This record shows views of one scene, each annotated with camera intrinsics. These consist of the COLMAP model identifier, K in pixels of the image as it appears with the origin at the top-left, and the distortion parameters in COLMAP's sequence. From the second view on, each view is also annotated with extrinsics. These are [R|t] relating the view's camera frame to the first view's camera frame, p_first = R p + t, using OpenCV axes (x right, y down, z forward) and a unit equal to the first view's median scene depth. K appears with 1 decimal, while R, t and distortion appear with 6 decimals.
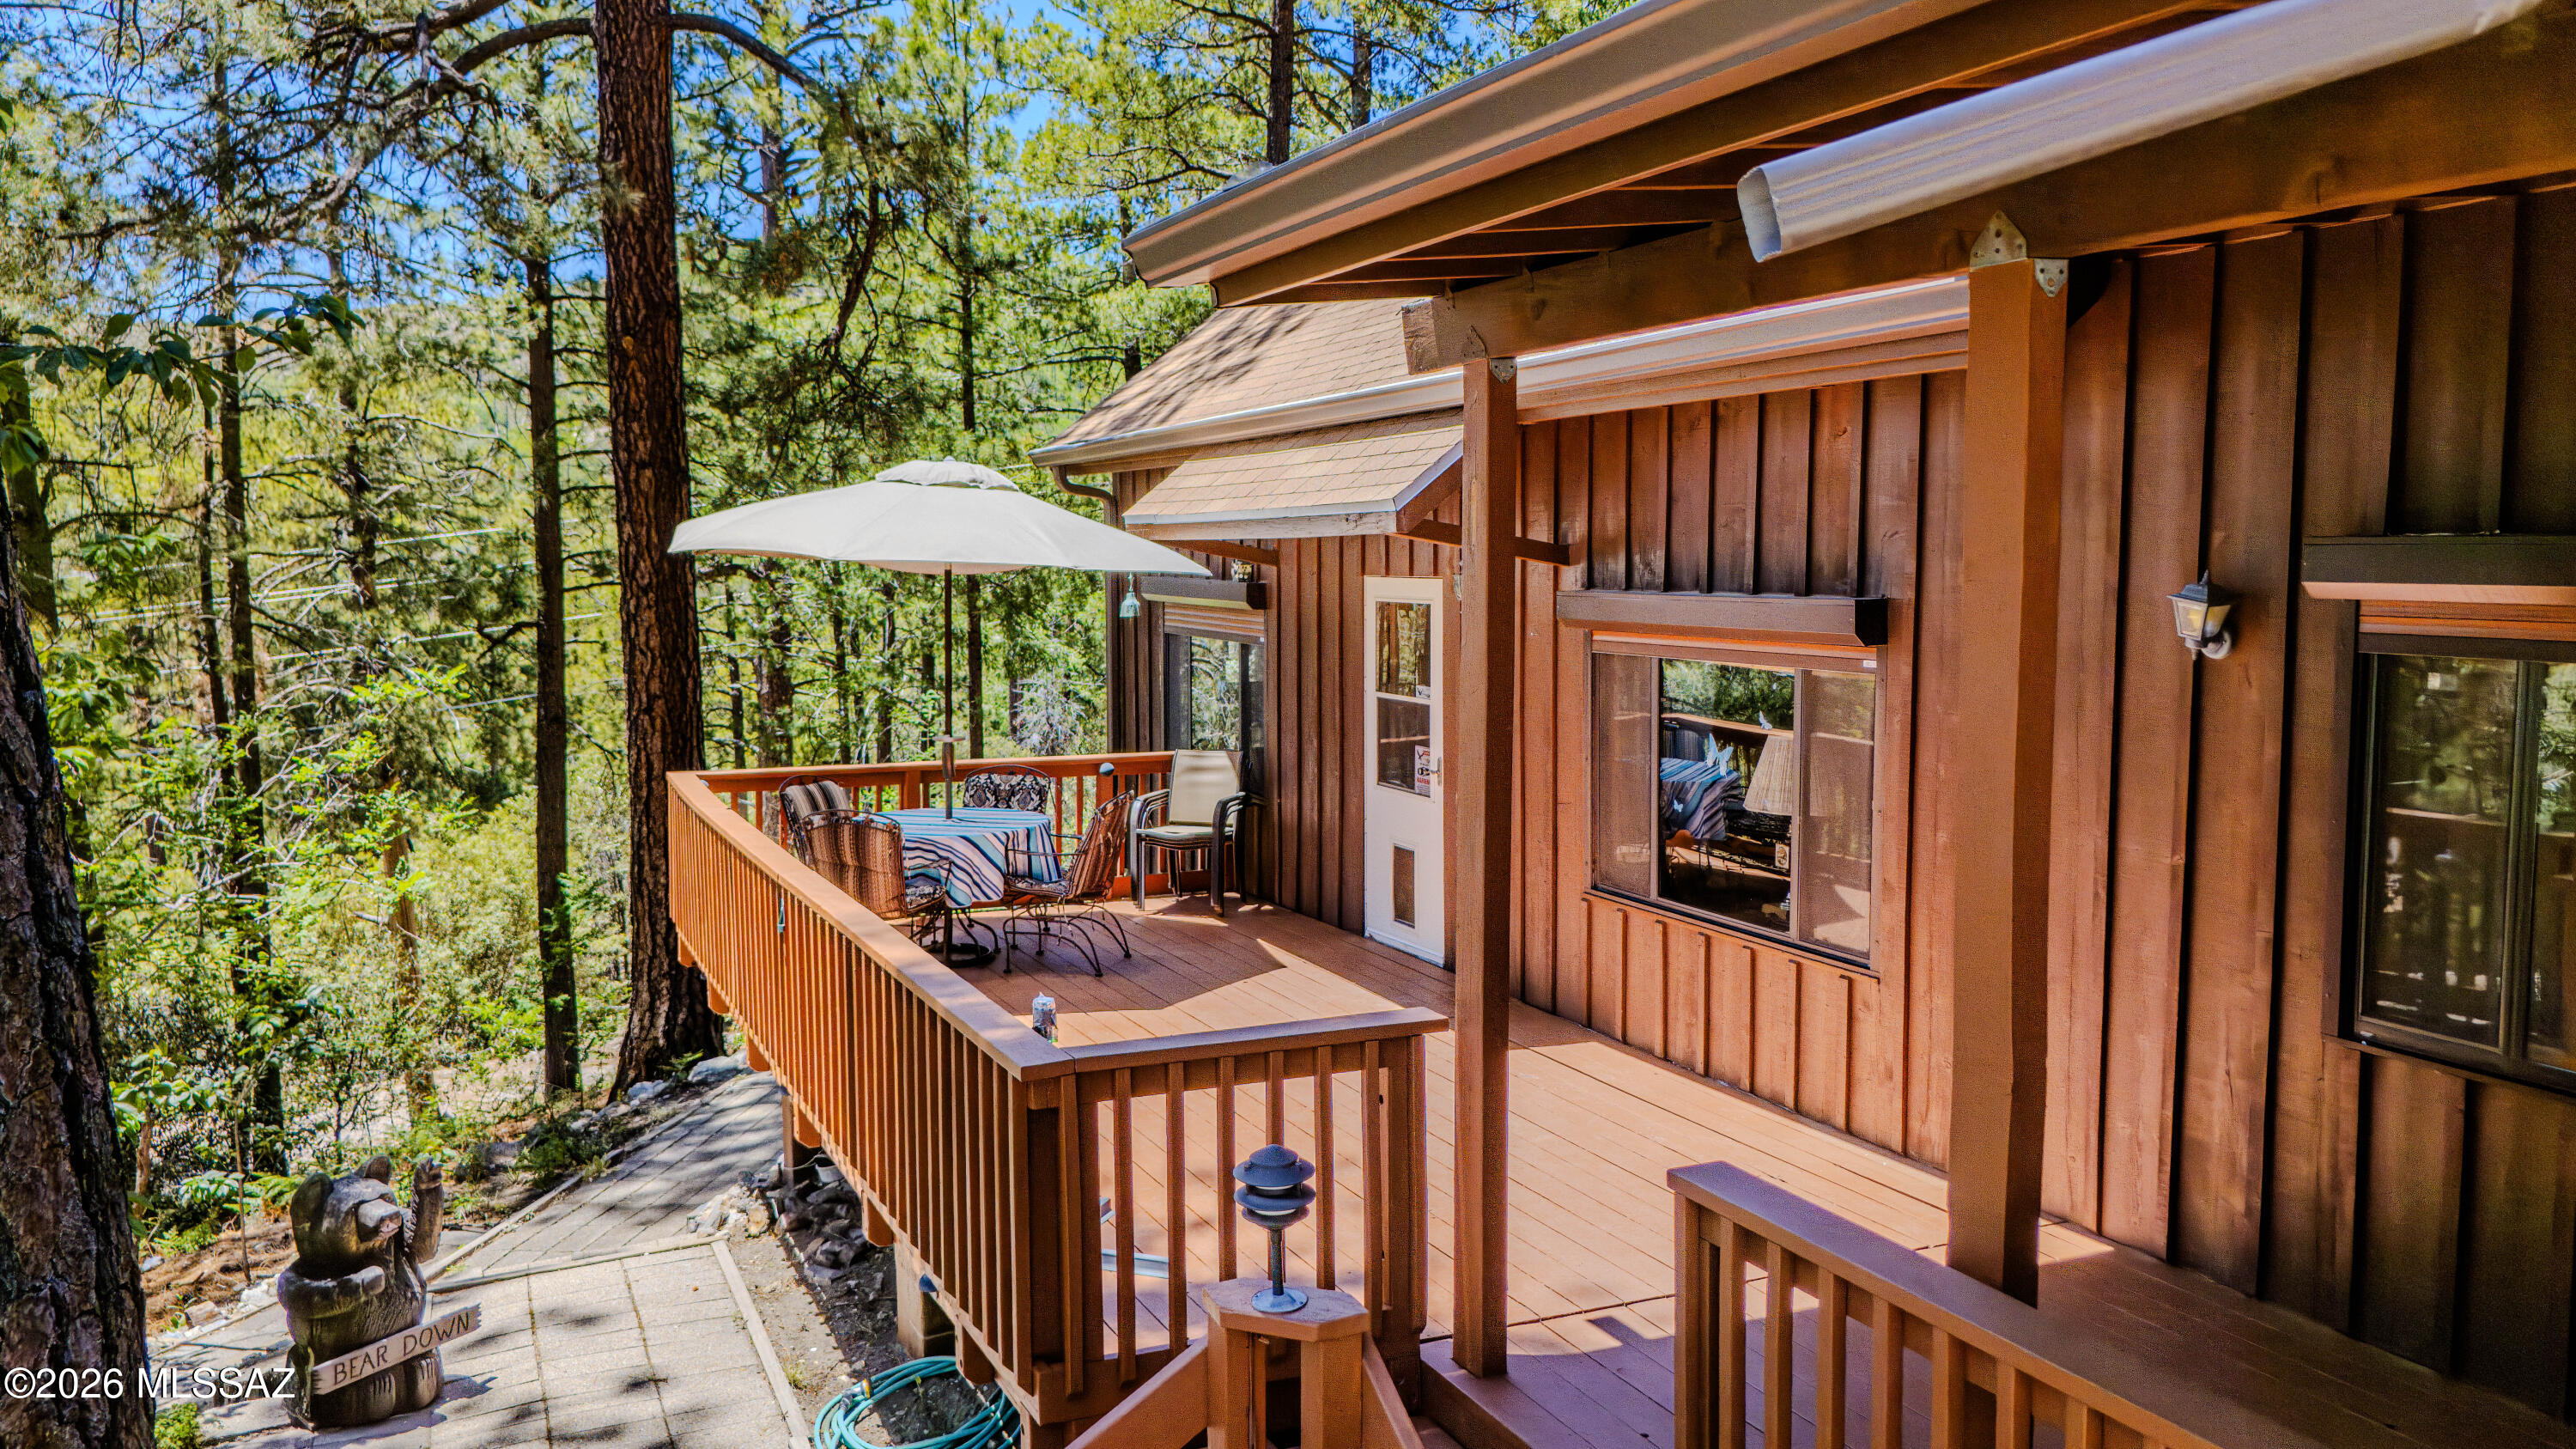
lens RADIAL K [[1943.8, 0, 1288.0], [0, 1943.8, 724.5], [0, 0, 1]] dist [0.074771, -0.046674]
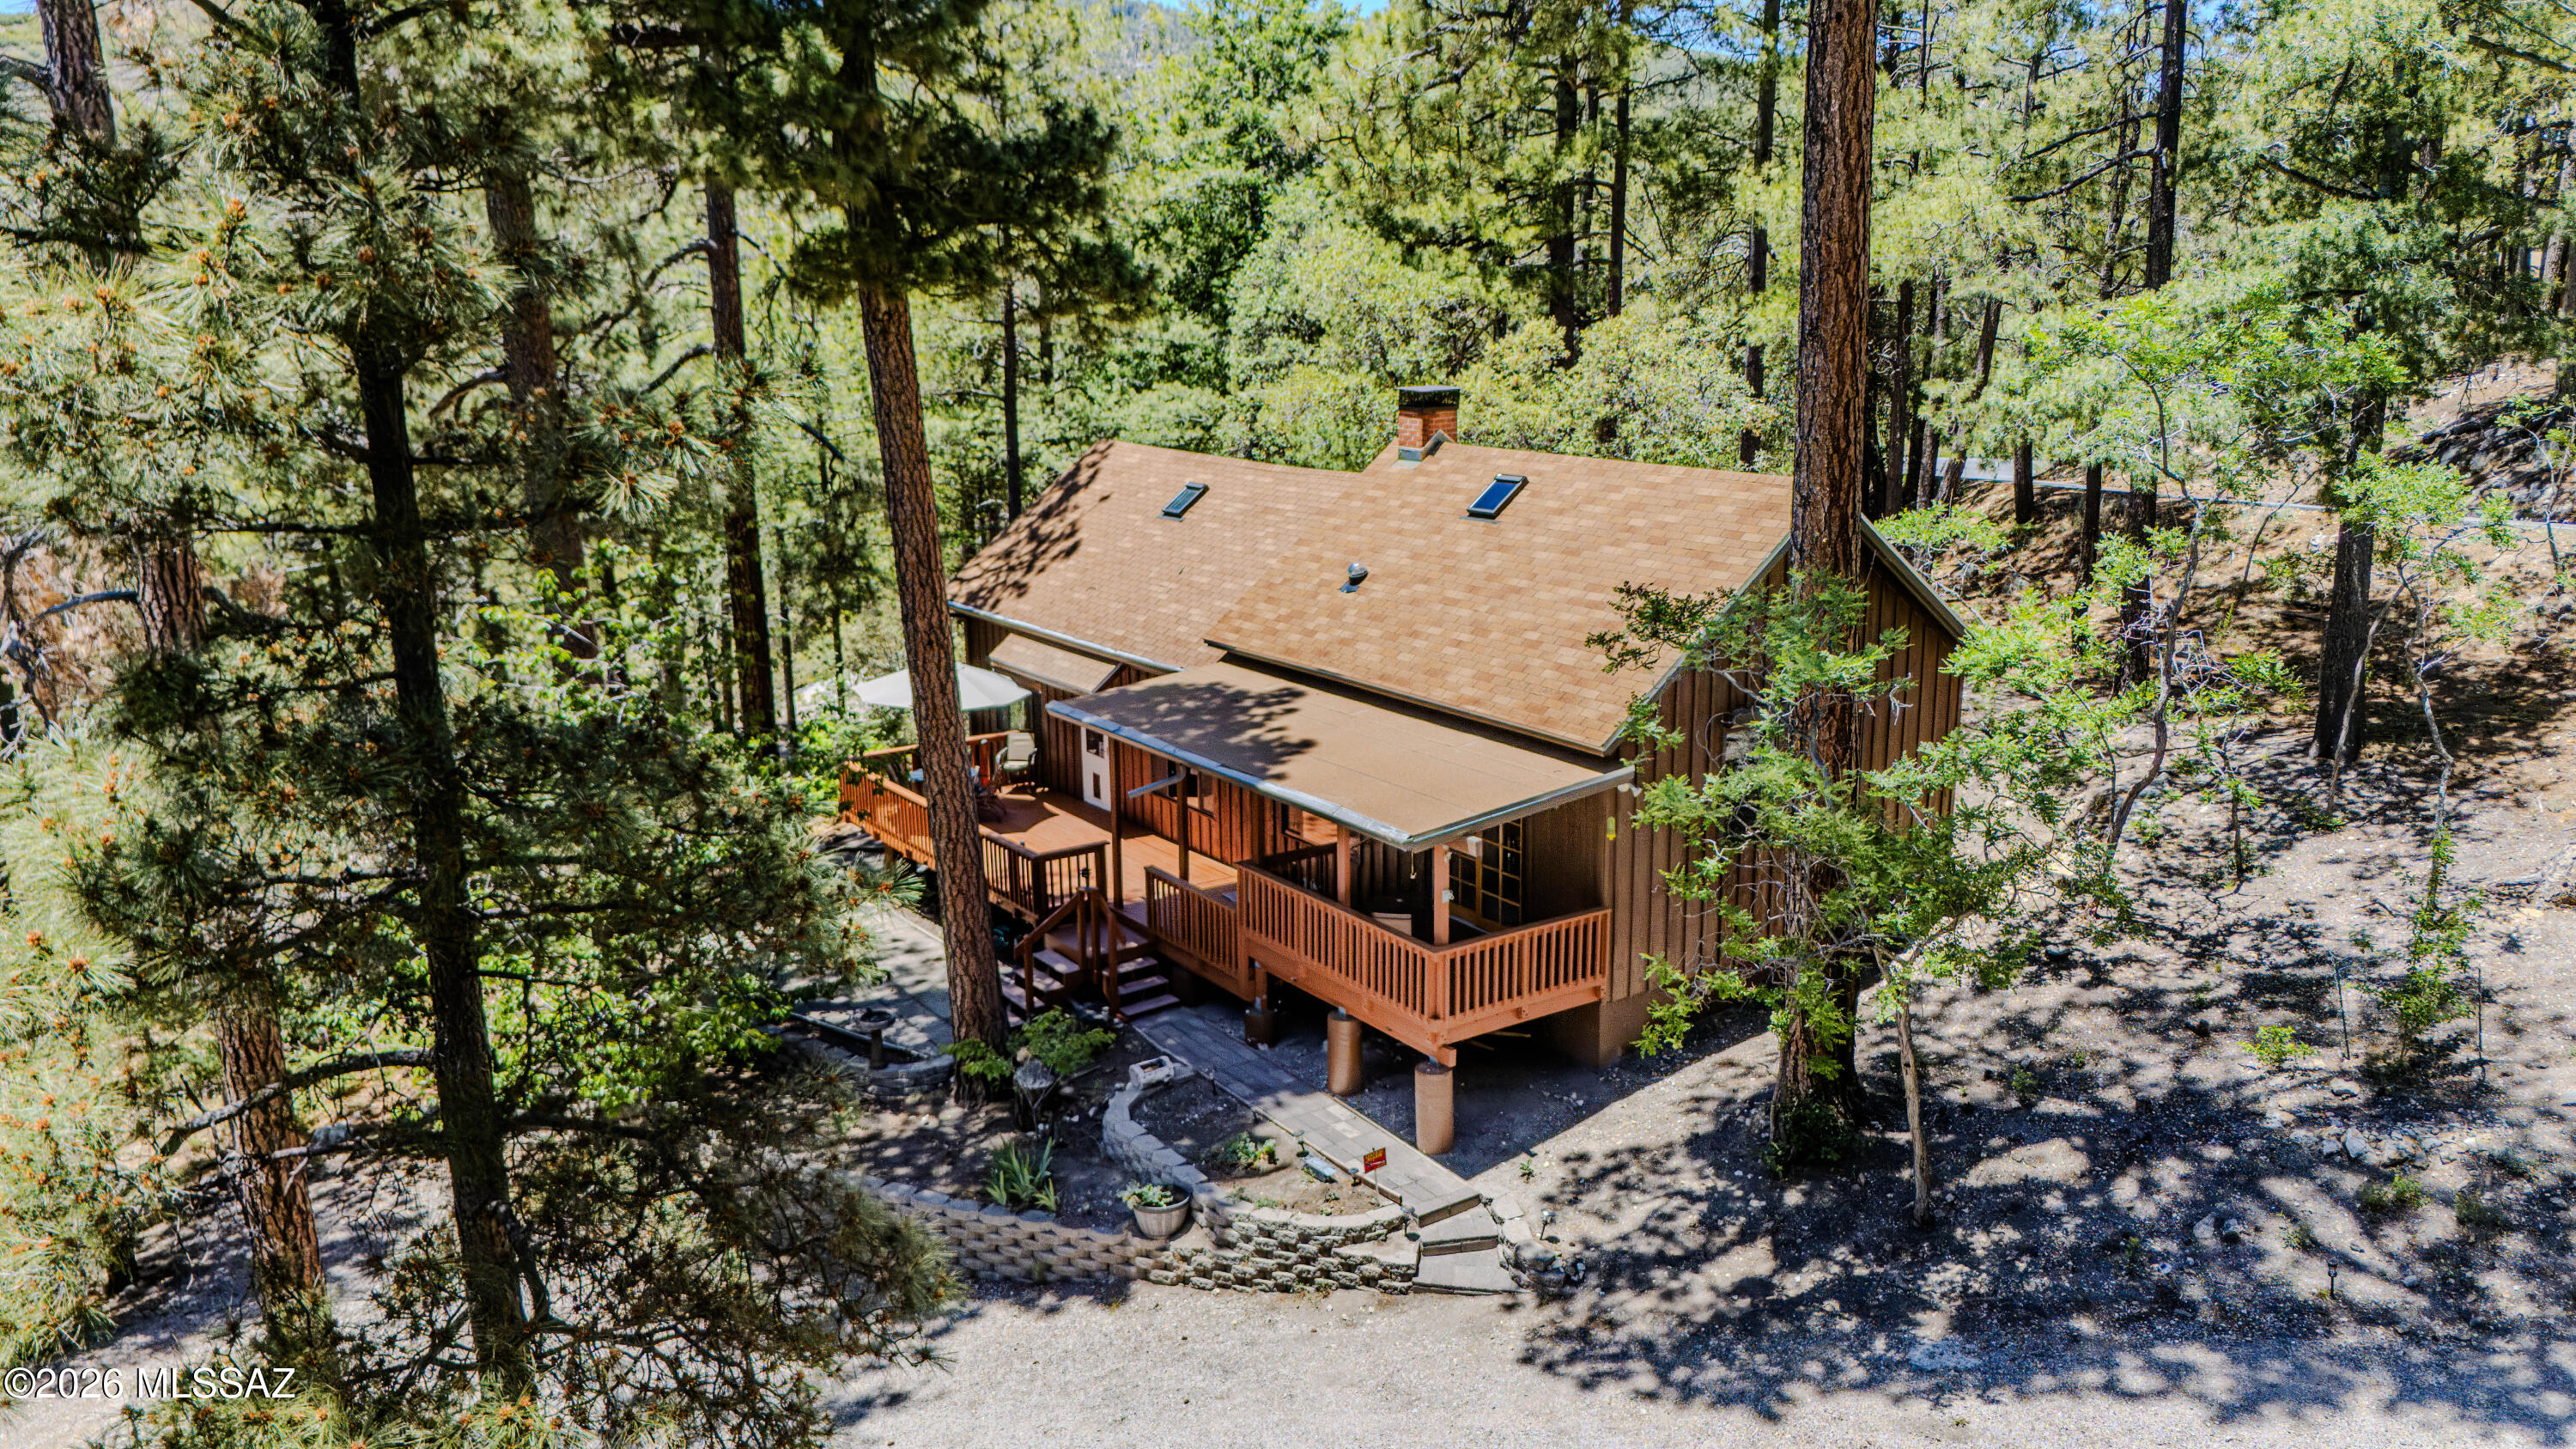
lens RADIAL K [[1943.8, 0, 1288.0], [0, 1943.8, 724.5], [0, 0, 1]] dist [0.074771, -0.046674]
pose [[0.985101, -0.049252, 0.164776, -0.161880], [0.027027, 0.990545, 0.134498, -0.470714], [-0.169842, -0.128041, 0.977118, -2.291900]]
